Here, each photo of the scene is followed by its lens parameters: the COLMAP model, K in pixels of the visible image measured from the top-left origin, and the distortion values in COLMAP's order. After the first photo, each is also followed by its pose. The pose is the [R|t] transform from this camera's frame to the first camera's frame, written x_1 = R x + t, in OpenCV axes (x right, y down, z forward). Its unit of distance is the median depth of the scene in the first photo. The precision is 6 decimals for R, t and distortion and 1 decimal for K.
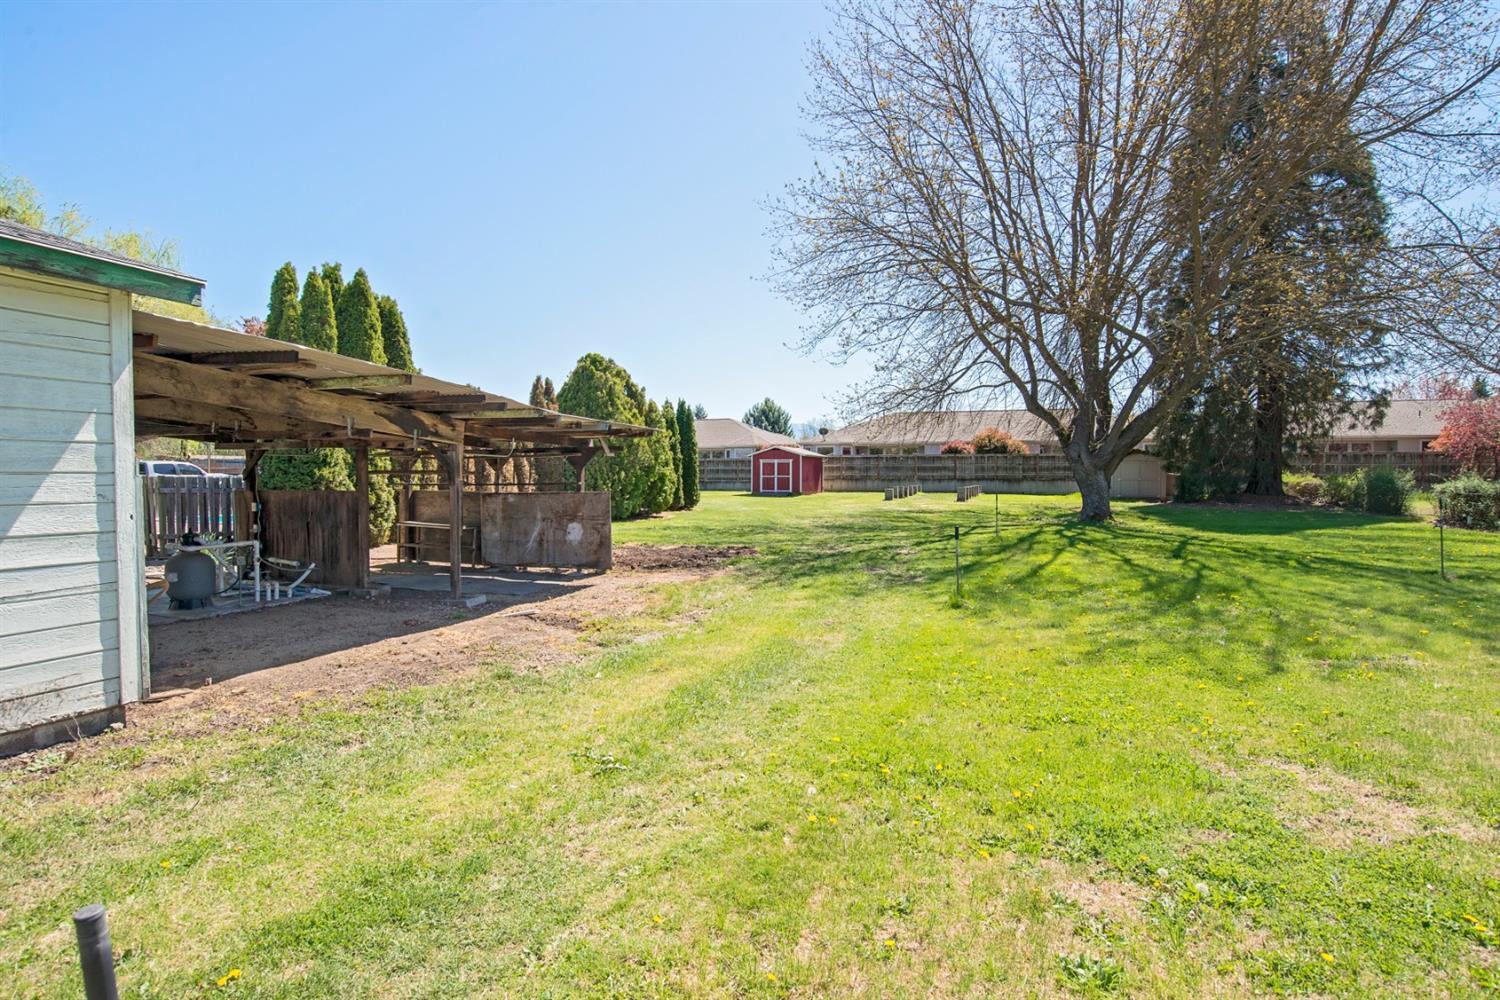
lens RADIAL K [[766.0, 0, 744.3], [0, 766.0, 499.2], [0, 0, 1]] dist [-0.066470, 0.020824]
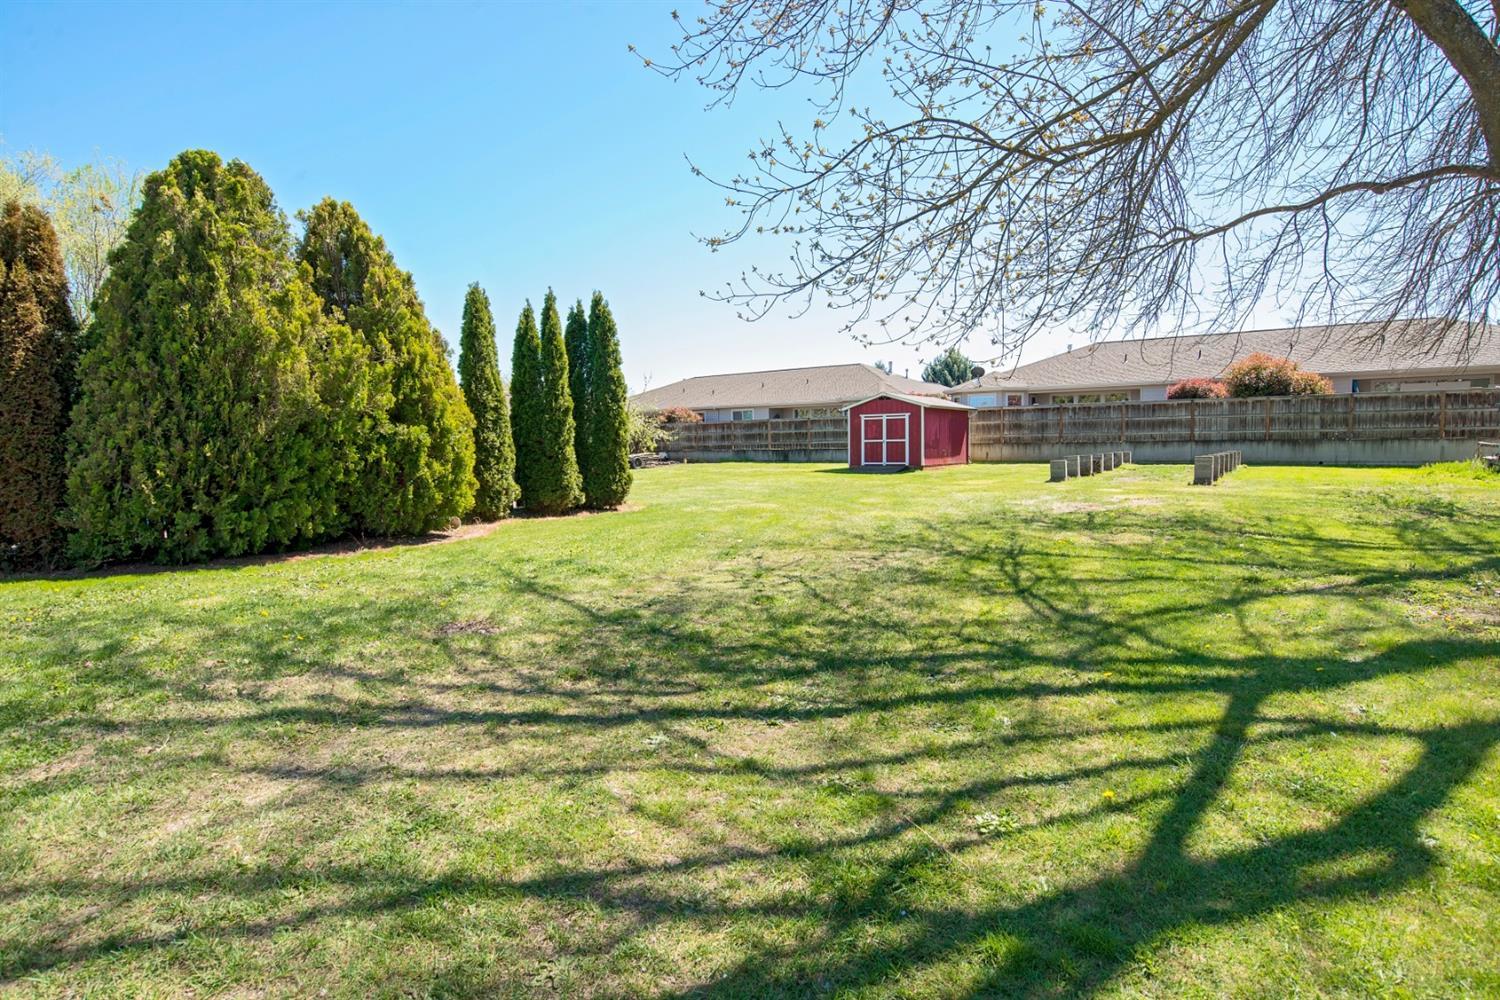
lens RADIAL K [[766.0, 0, 744.3], [0, 766.0, 499.2], [0, 0, 1]] dist [-0.066470, 0.020824]
pose [[0.963395, 0.002126, -0.268077, 0.096638], [0.009571, 0.999058, 0.042317, -0.008777], [0.267914, -0.043333, 0.962468, 0.339743]]
